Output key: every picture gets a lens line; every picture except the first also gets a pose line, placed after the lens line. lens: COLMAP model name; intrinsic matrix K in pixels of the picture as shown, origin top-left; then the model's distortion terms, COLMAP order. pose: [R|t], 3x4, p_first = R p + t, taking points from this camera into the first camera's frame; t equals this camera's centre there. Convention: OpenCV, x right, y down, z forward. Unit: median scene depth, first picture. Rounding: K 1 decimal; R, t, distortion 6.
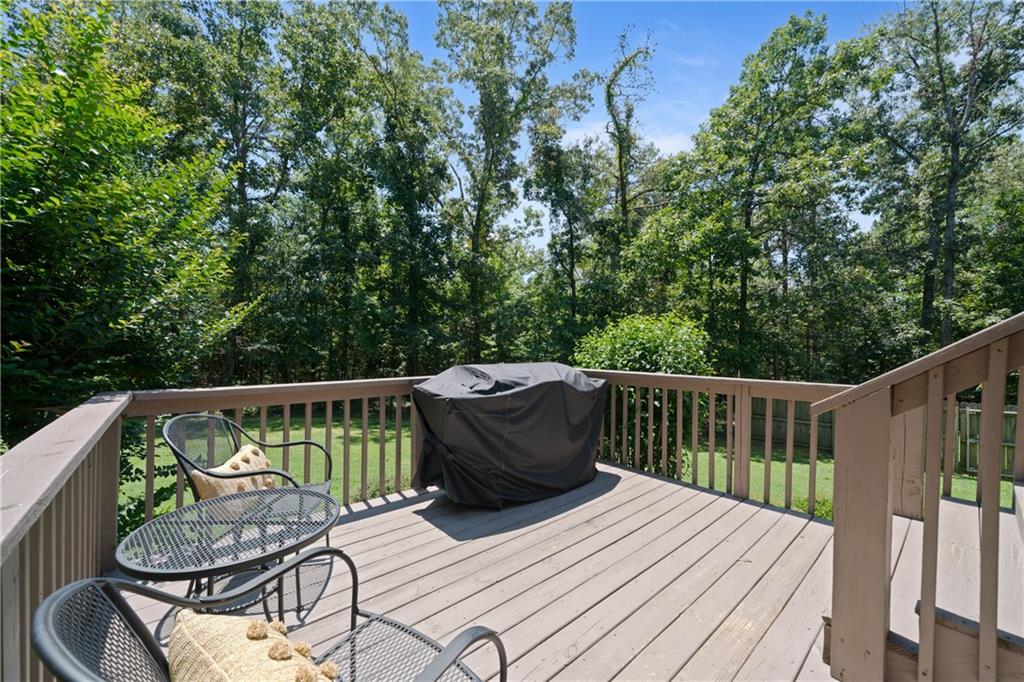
lens RADIAL K [[386.0, 0, 512.0], [0, 386.0, 341.0], [0, 0, 1]] dist [-0.000790, -0.000030]
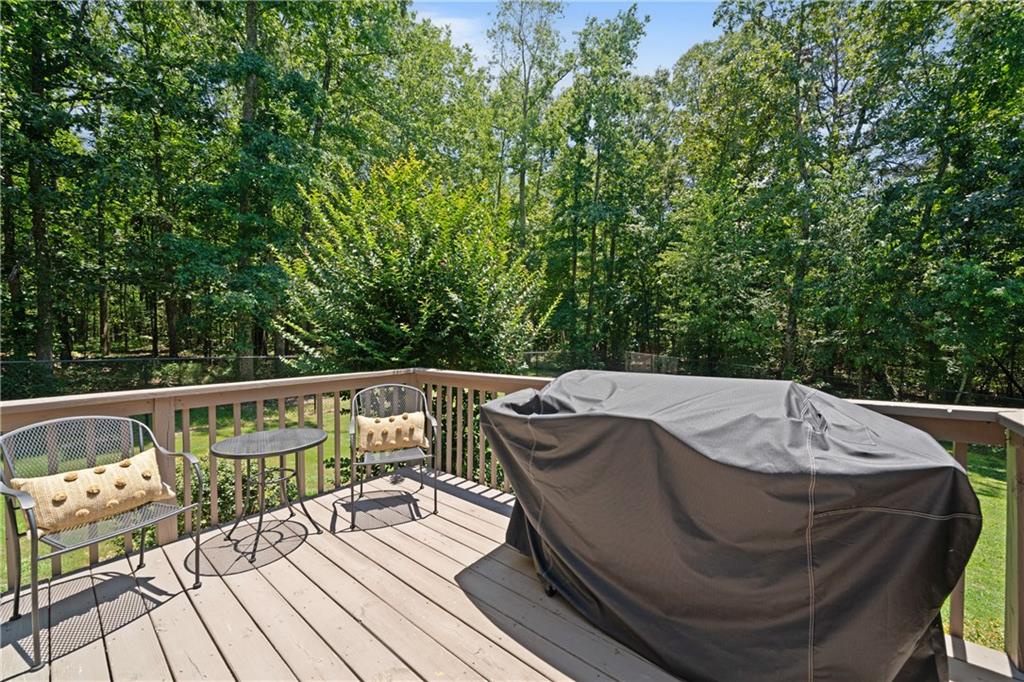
lens RADIAL K [[386.0, 0, 512.0], [0, 386.0, 341.0], [0, 0, 1]] dist [-0.000790, -0.000030]
pose [[0.169591, 0.000759, -0.985514, 0.610290], [0.021522, 0.999758, 0.004473, 0.004863], [0.985280, -0.021968, 0.169533, 0.853647]]
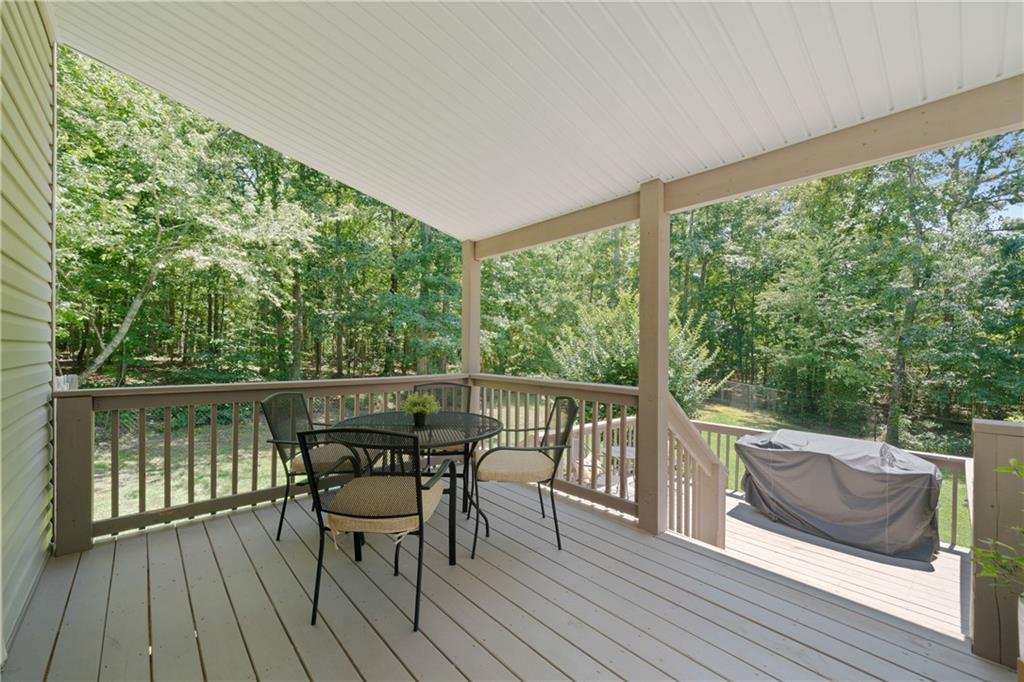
lens RADIAL K [[406.2, 0, 512.2], [0, 406.2, 345.7], [0, 0, 1]] dist [0.002249, 0.000182]
pose [[0.027982, -0.014469, -0.999504, 1.698777], [-0.004367, 0.999884, -0.014596, -0.280970], [0.999599, 0.004774, 0.027916, -0.164051]]
